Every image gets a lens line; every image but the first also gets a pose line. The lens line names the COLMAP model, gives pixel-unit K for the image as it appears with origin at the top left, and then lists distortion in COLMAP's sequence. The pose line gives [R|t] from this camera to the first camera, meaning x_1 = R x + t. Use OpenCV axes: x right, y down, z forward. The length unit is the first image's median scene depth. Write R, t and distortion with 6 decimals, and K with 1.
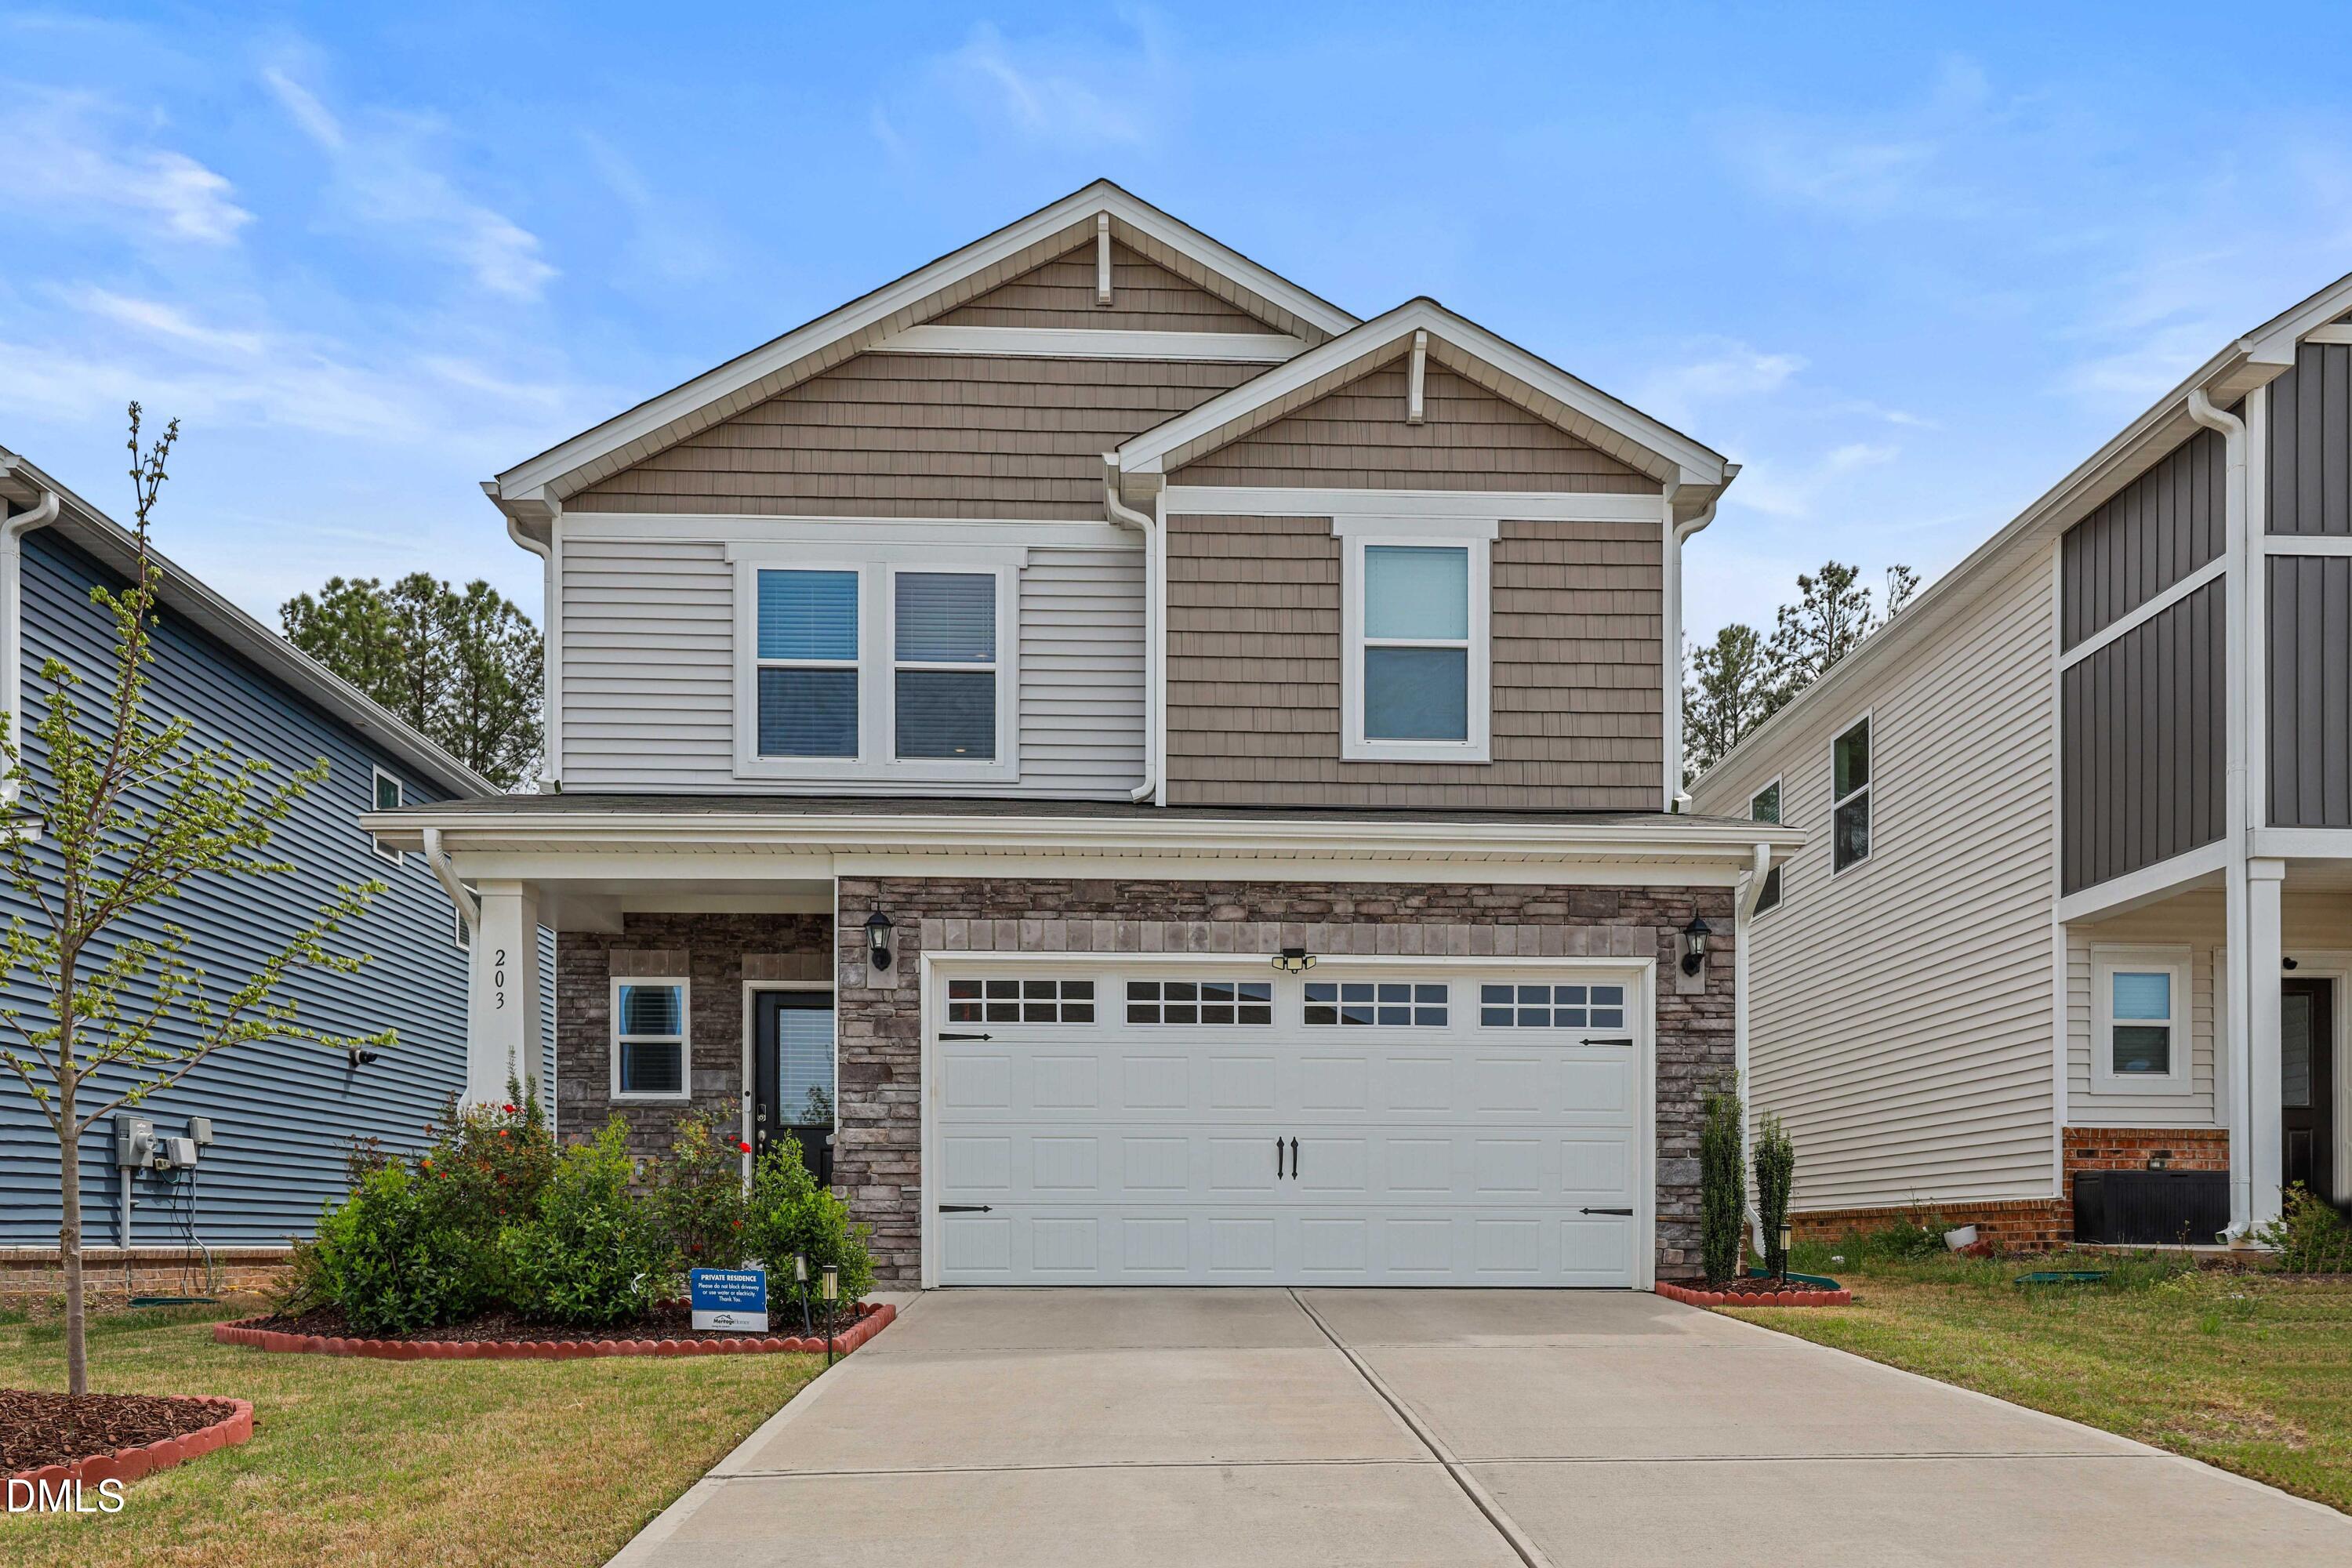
lens RADIAL K [[1452.7, 0, 1169.4], [0, 1452.7, 805.4], [0, 0, 1]] dist [-0.004951, -0.002002]
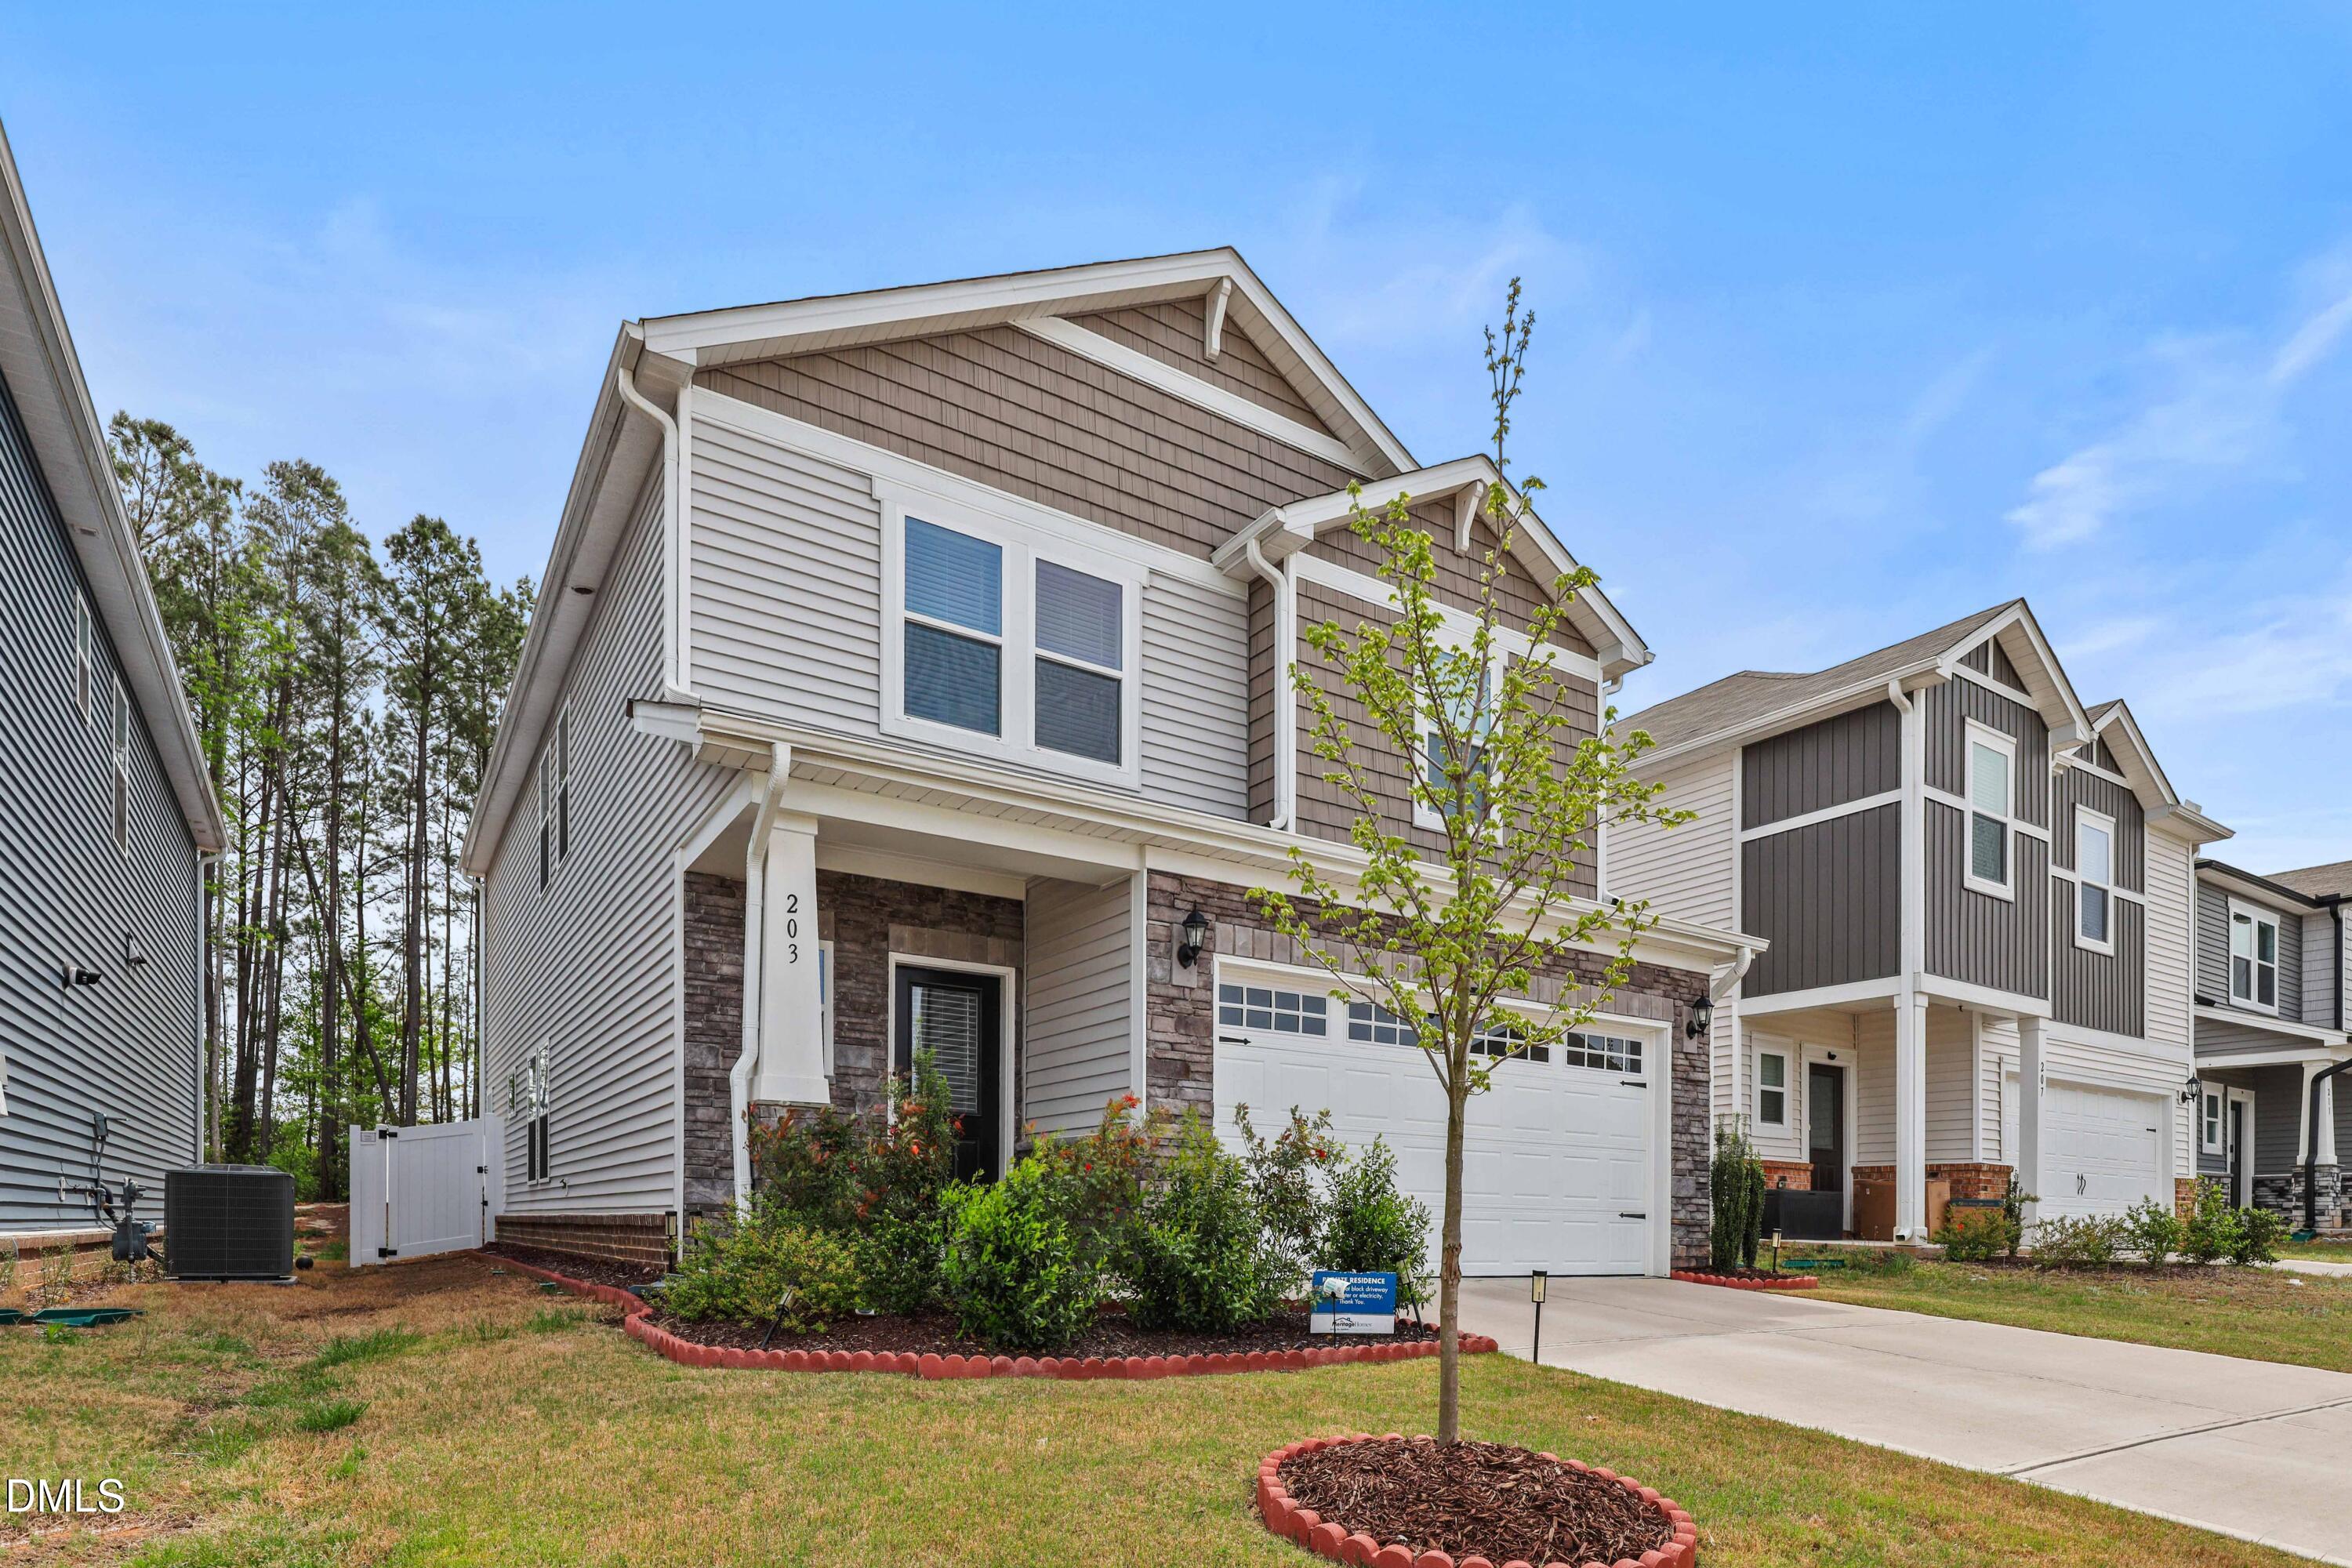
lens RADIAL K [[1283.4, 0, 1201.8], [0, 1283.4, 850.8], [0, 0, 1]] dist [-0.005334, -0.001961]
pose [[0.850155, 0.156450, 0.502753, -0.555210], [-0.163012, 0.986130, -0.031216, 0.050384], [-0.500663, -0.055416, 0.863866, 0.195097]]
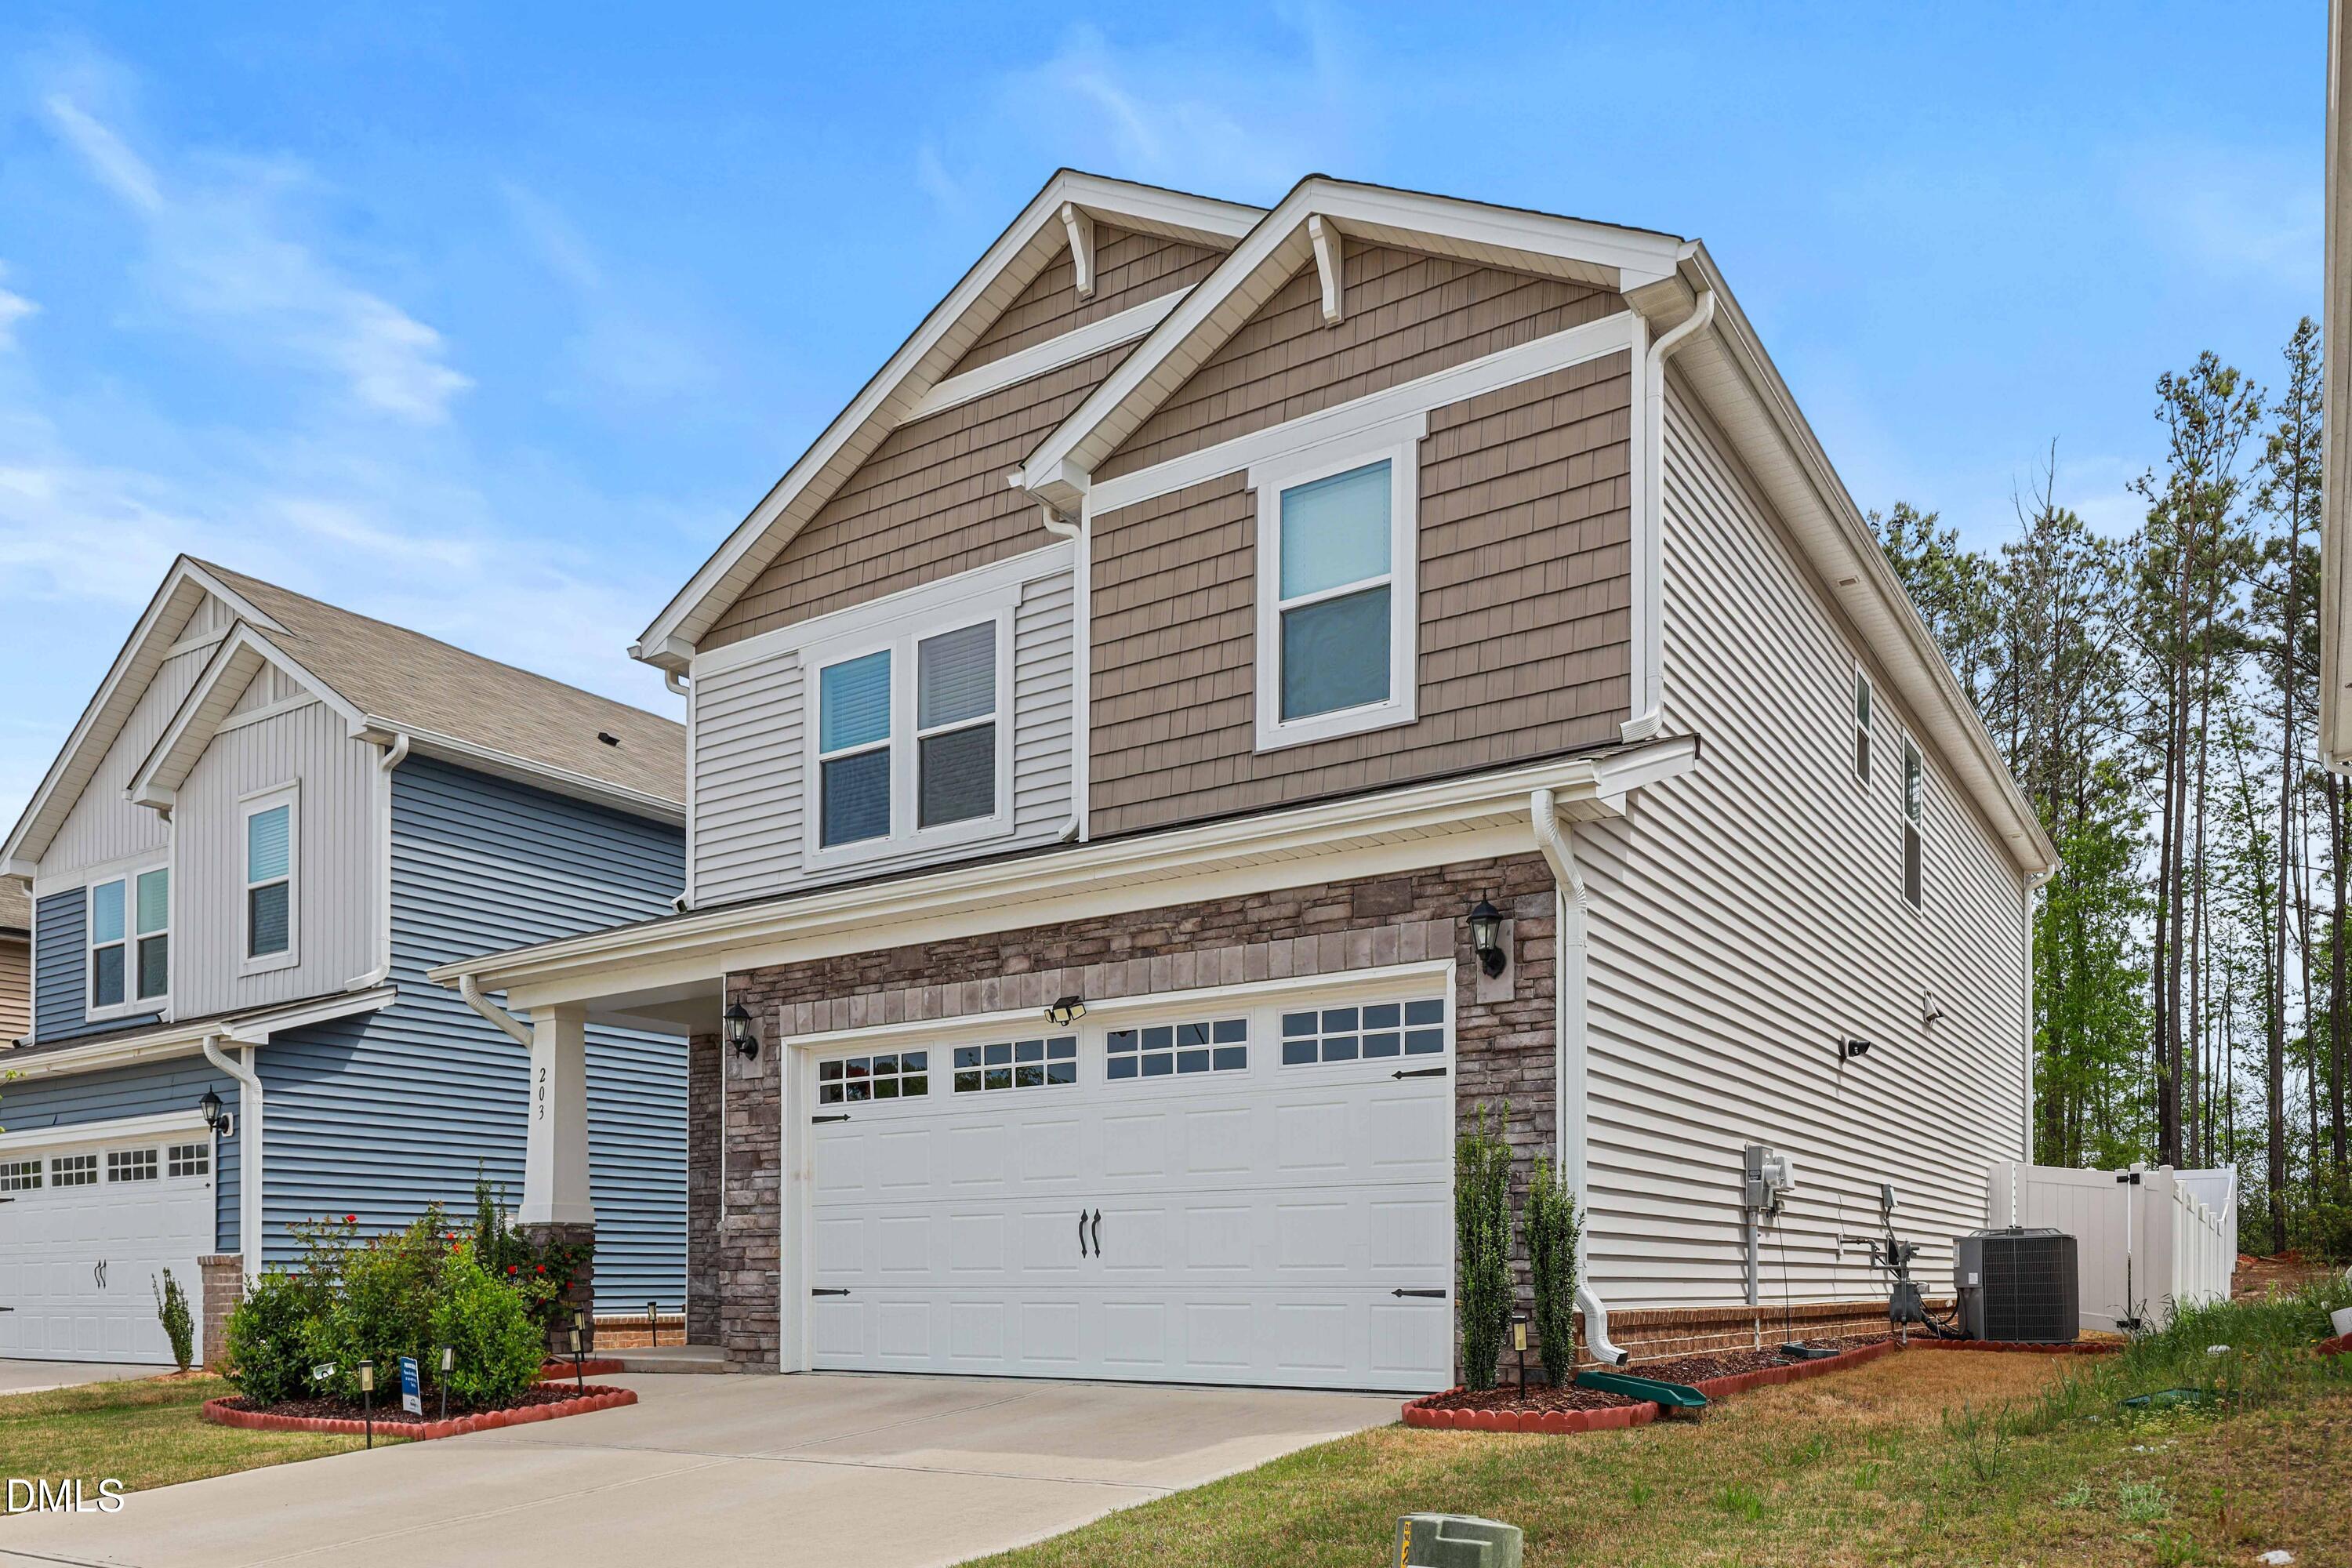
lens RADIAL K [[1648.4, 0, 1178.3], [0, 1648.4, 770.5], [0, 0, 1]] dist [0.003503, -0.000038]
pose [[0.807698, -0.179822, -0.561505, 0.635451], [0.173971, 0.982640, -0.064442, 0.033701], [0.563345, -0.045636, 0.824960, 0.181755]]
